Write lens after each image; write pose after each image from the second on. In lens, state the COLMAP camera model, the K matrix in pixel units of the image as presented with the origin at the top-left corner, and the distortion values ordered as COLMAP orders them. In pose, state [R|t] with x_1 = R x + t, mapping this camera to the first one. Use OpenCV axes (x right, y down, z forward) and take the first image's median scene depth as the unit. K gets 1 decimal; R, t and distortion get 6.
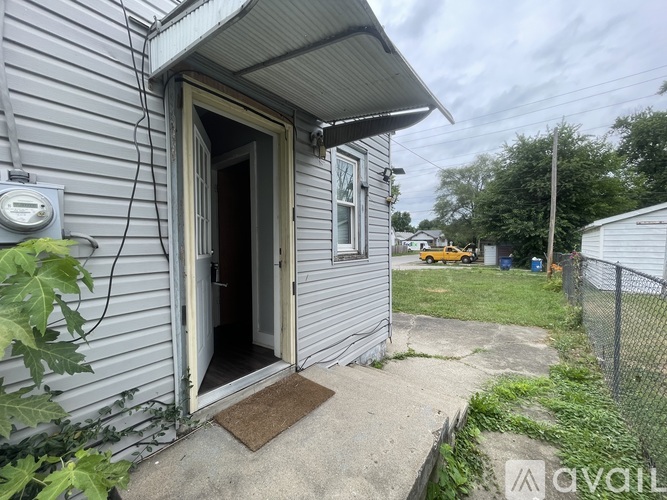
lens RADIAL K [[264.1, 0, 333.2], [0, 264.1, 251.3], [0, 0, 1]] dist [0.000225, 0.000032]
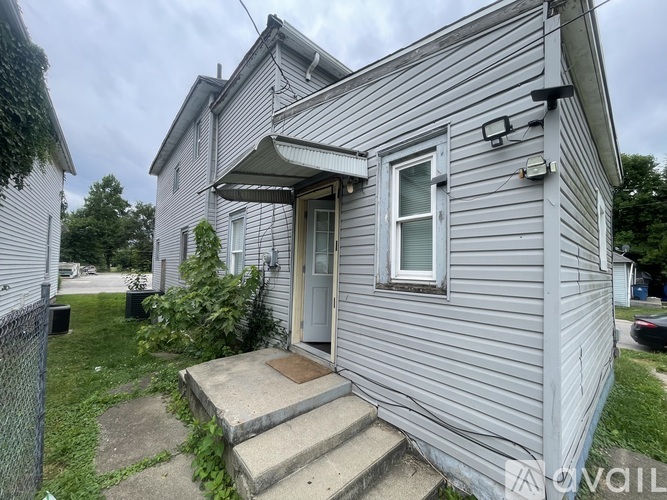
lens RADIAL K [[264.1, 0, 334.0], [0, 264.1, 252.7], [0, 0, 1]] dist [0.000225, 0.000032]
pose [[-0.193619, -0.050536, -0.979774, 0.946518], [-0.044449, 0.998099, -0.042697, -0.041301], [0.980069, 0.035283, -0.195498, 1.042110]]
